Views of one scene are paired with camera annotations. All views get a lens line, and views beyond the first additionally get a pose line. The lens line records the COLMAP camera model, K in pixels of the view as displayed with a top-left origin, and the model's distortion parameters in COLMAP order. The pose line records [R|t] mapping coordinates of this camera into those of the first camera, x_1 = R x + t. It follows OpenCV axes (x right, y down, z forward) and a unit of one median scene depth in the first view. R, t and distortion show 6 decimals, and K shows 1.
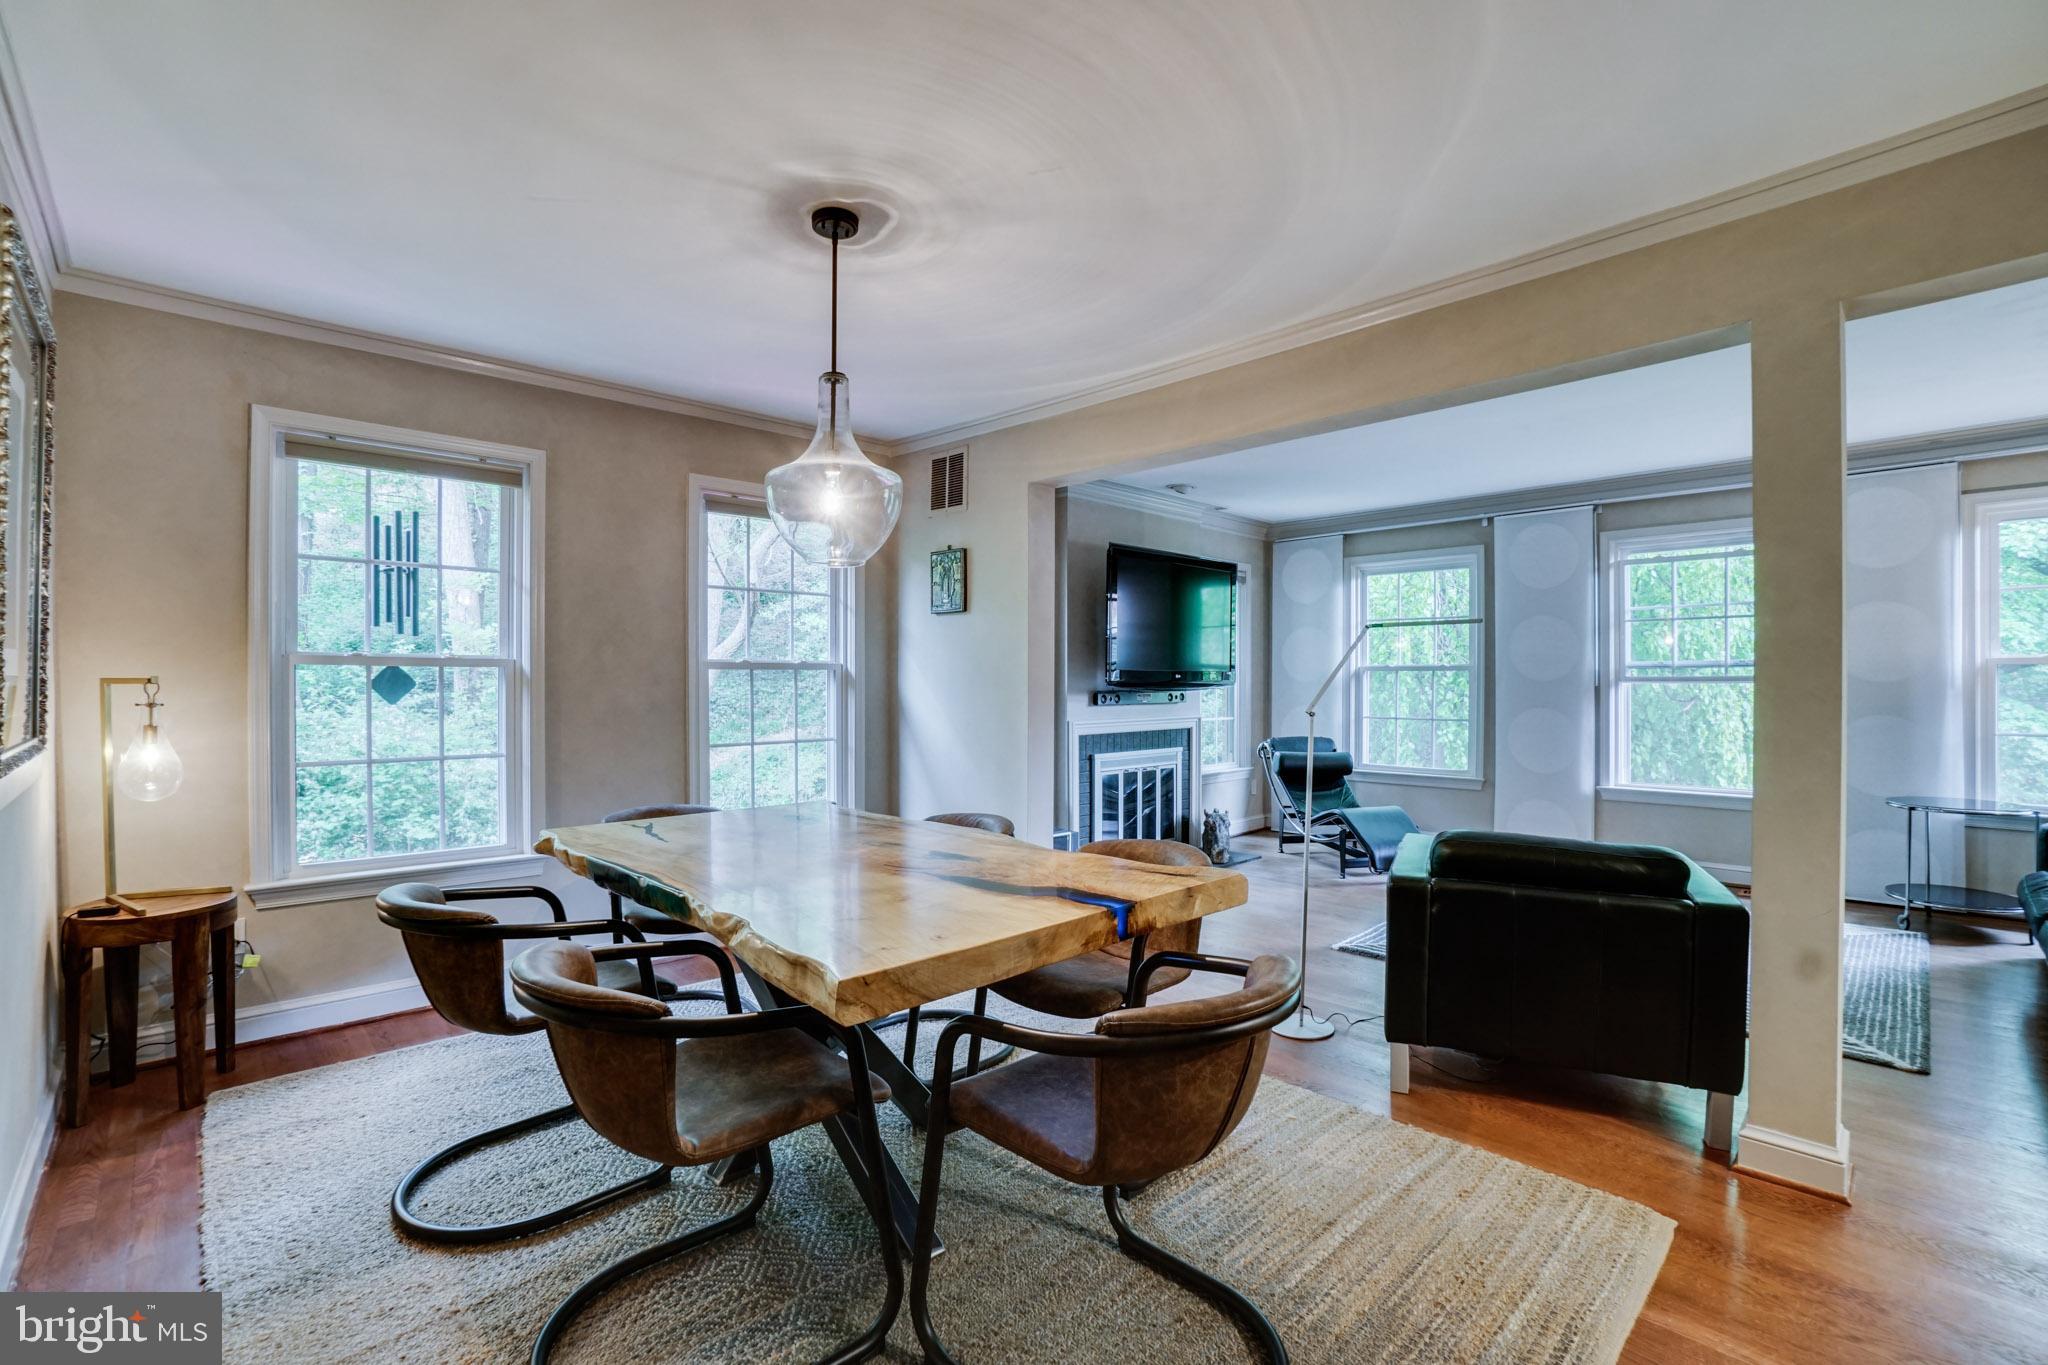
lens RADIAL K [[910.3, 0, 1030.6], [0, 910.3, 680.3], [0, 0, 1]] dist [-0.053052, 0.018731]
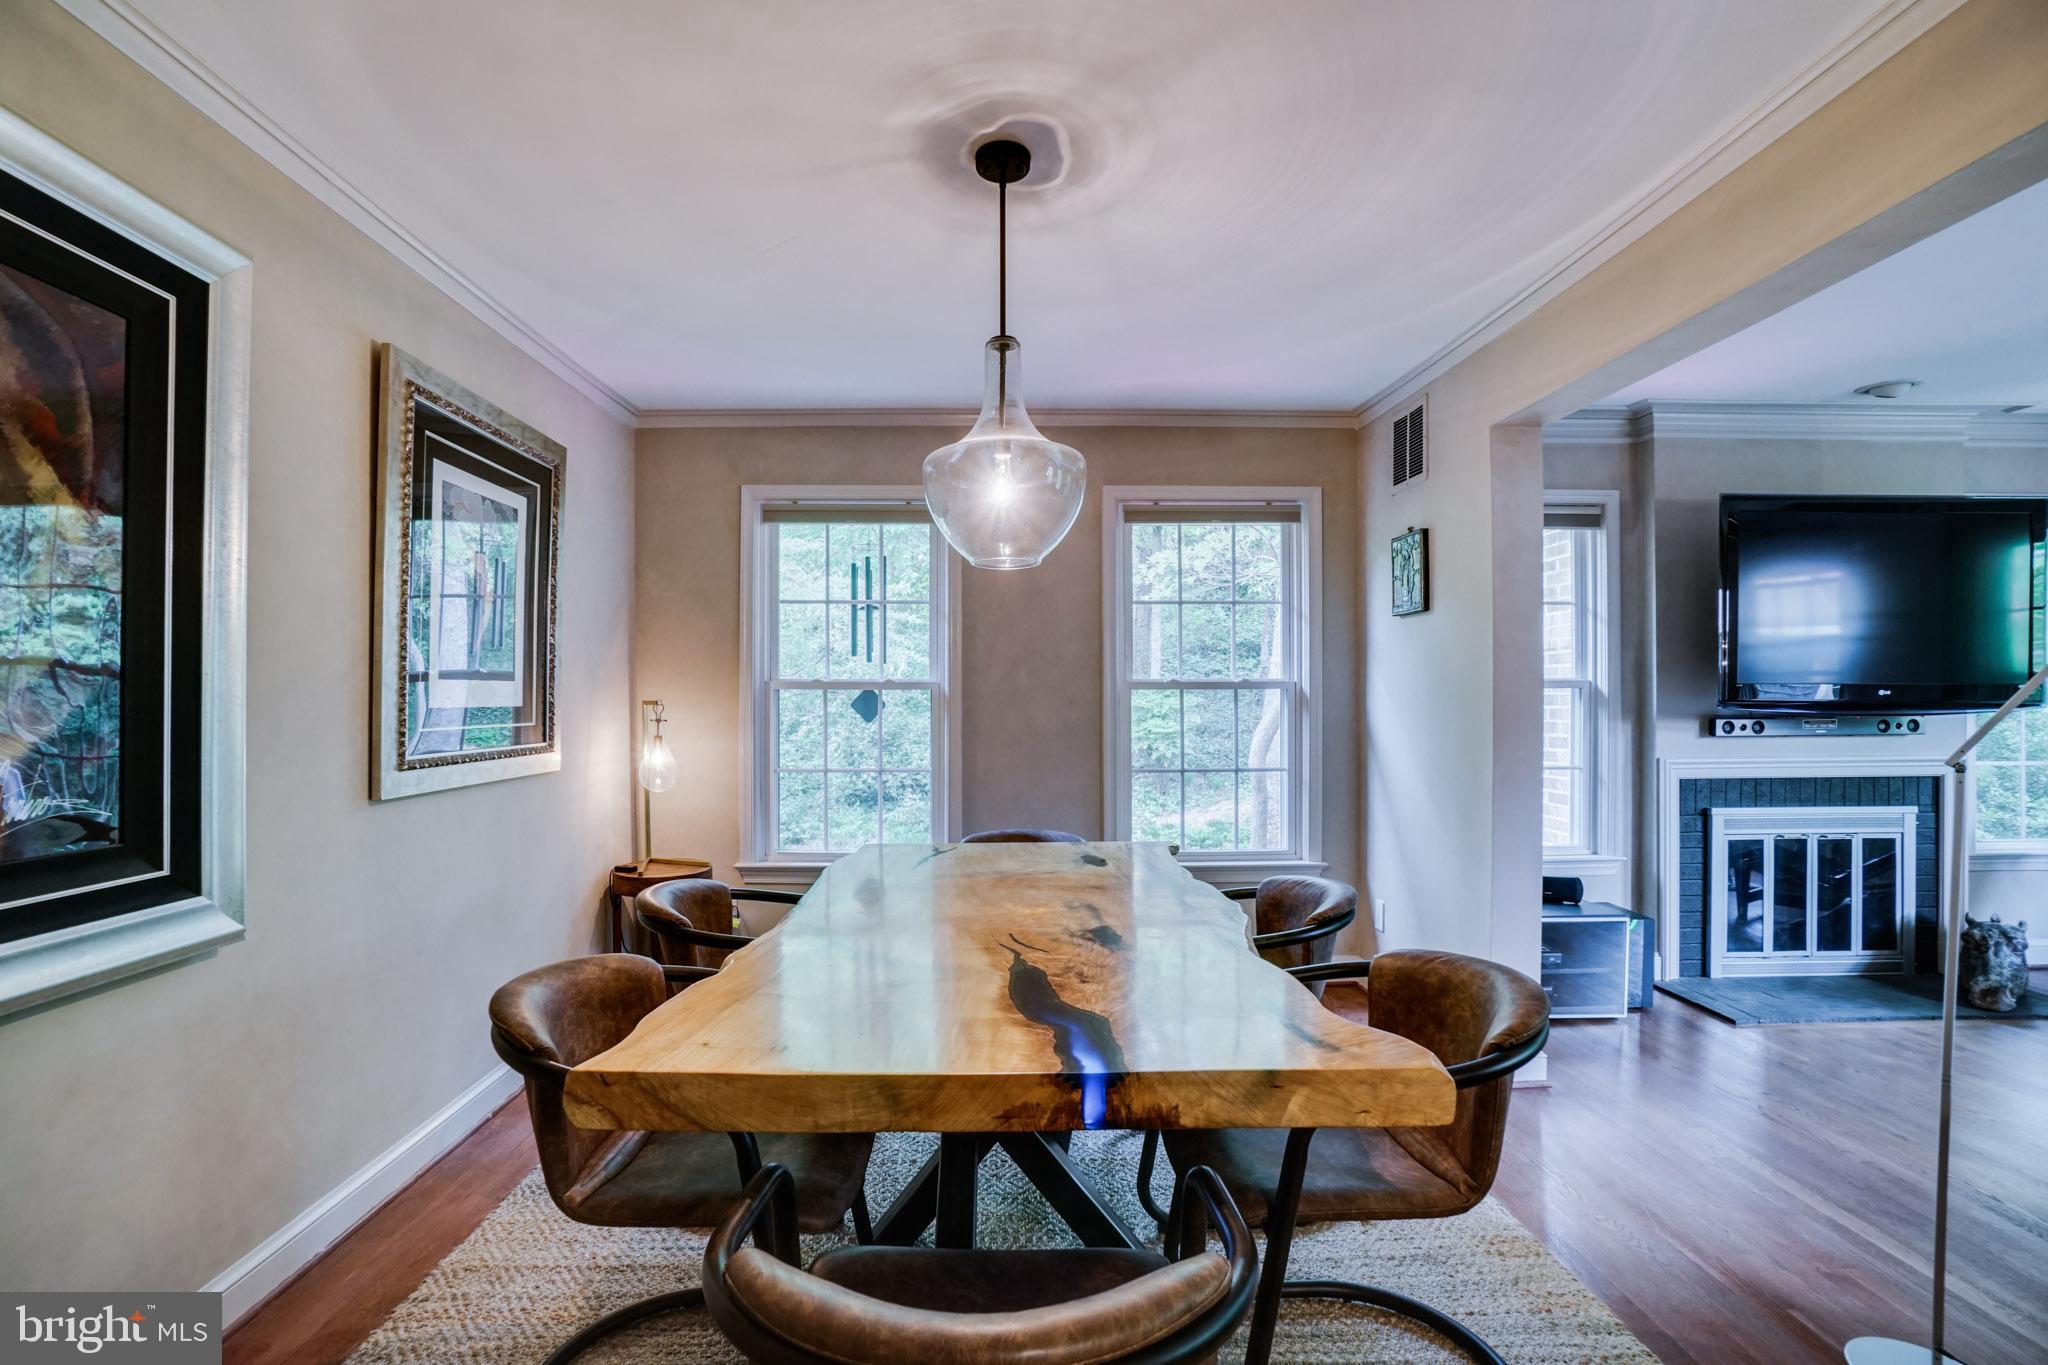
lens RADIAL K [[913.1, 0, 1011.0], [0, 913.1, 695.8], [0, 0, 1]] dist [-0.055388, 0.019481]
pose [[0.727892, -0.005746, -0.685668, 0.200789], [0.003243, 0.999983, -0.004938, -0.001640], [0.685684, 0.001371, 0.727898, 0.215414]]
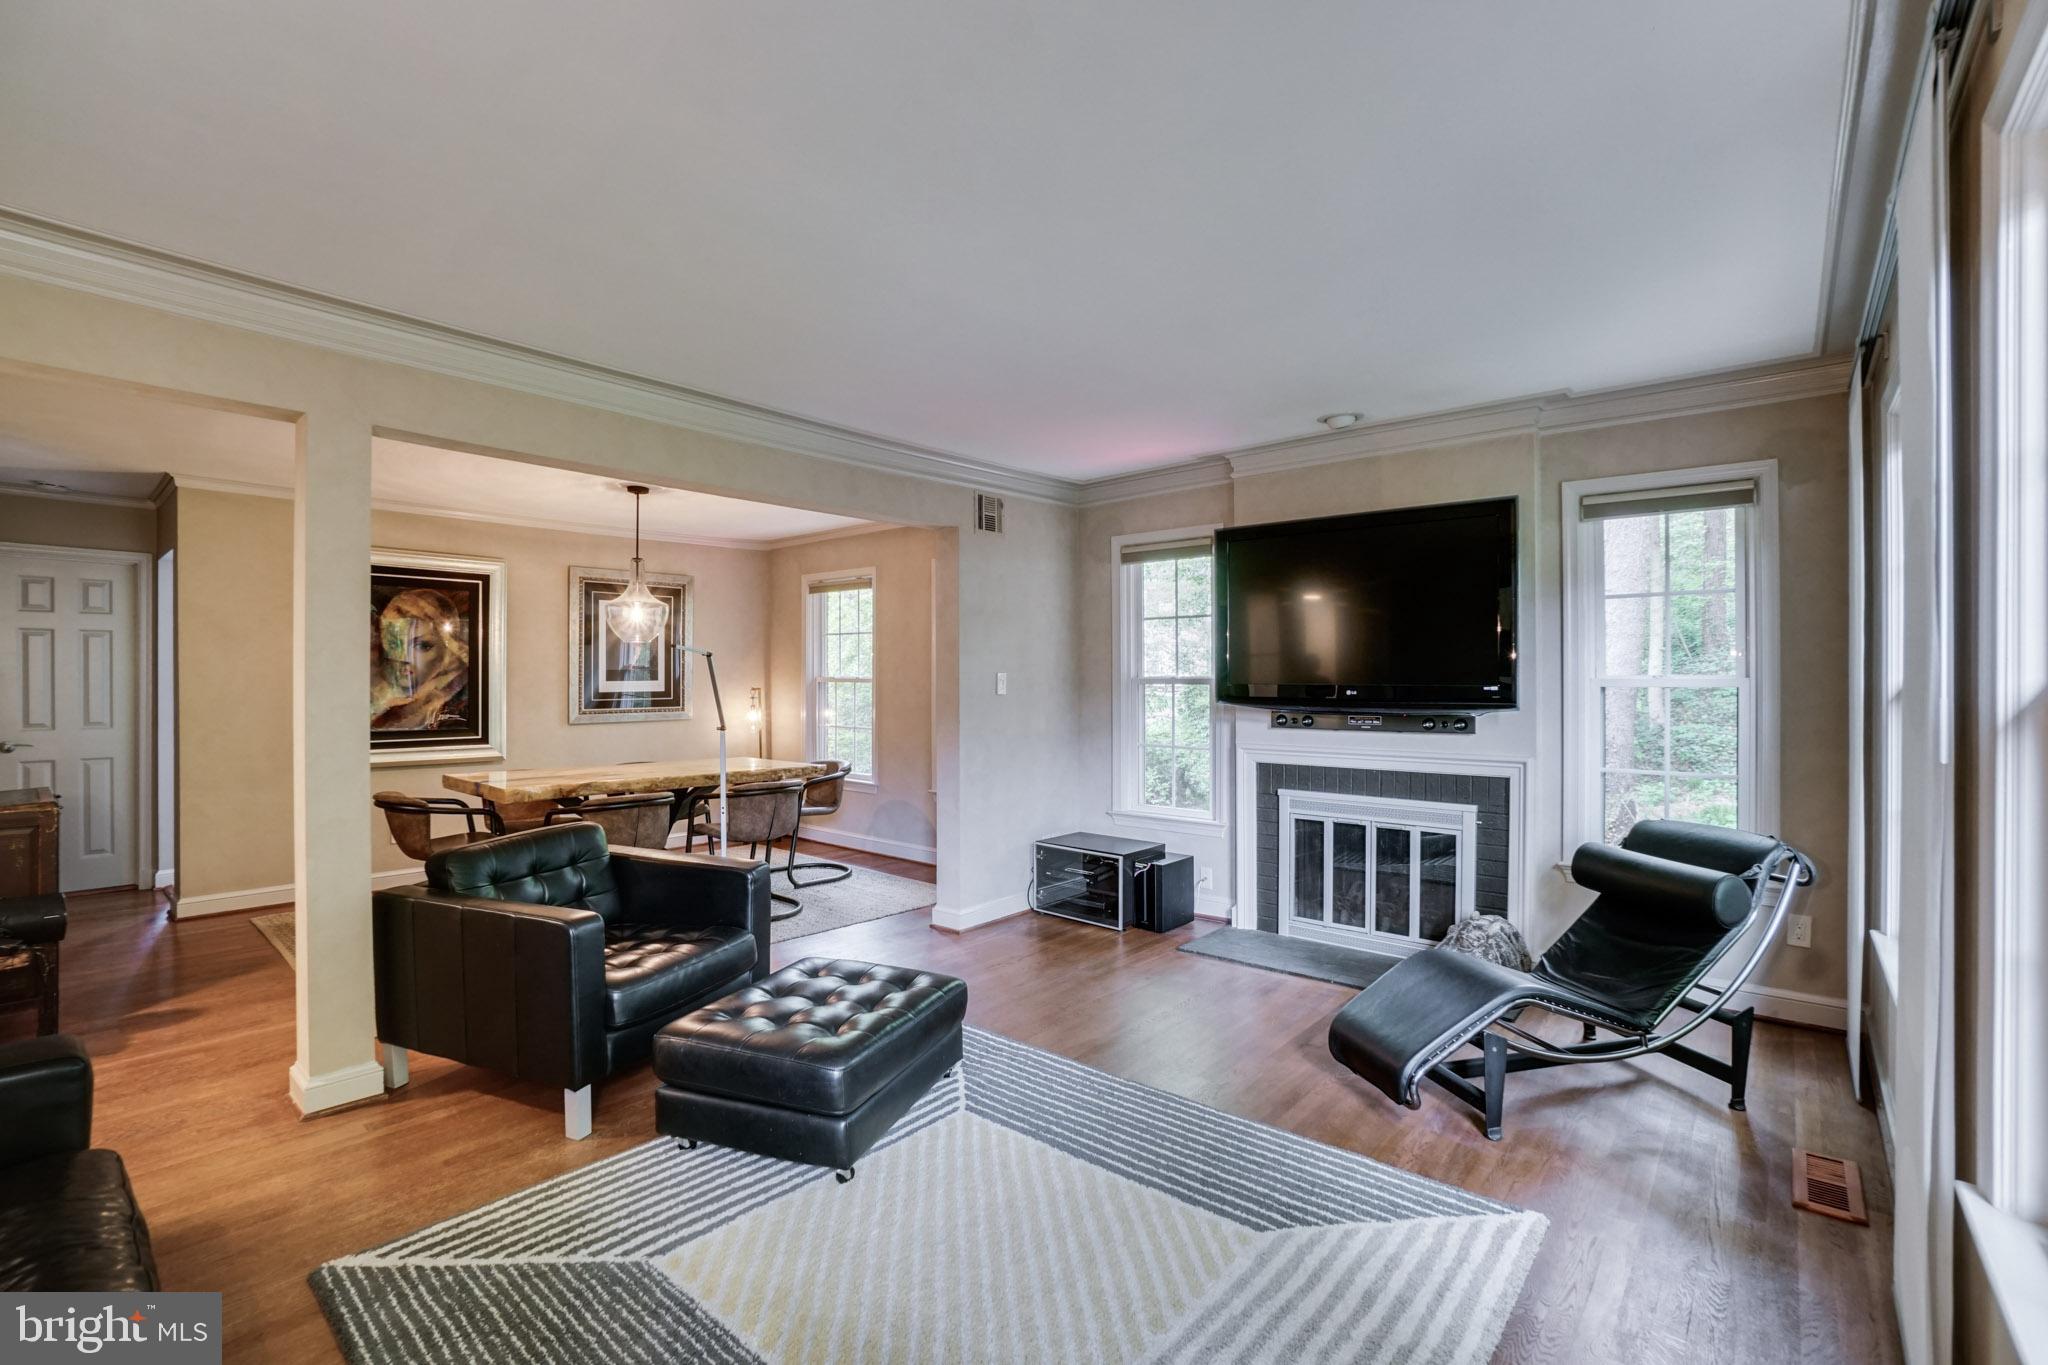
lens RADIAL K [[966.1, 0, 1061.2], [0, 966.1, 669.6], [0, 0, 1]] dist [-0.052491, 0.025192]
pose [[0.074861, -0.006230, -0.997175, 1.233384], [0.001980, 0.999979, -0.006099, -0.024593], [0.997192, -0.001518, 0.074871, 1.032914]]
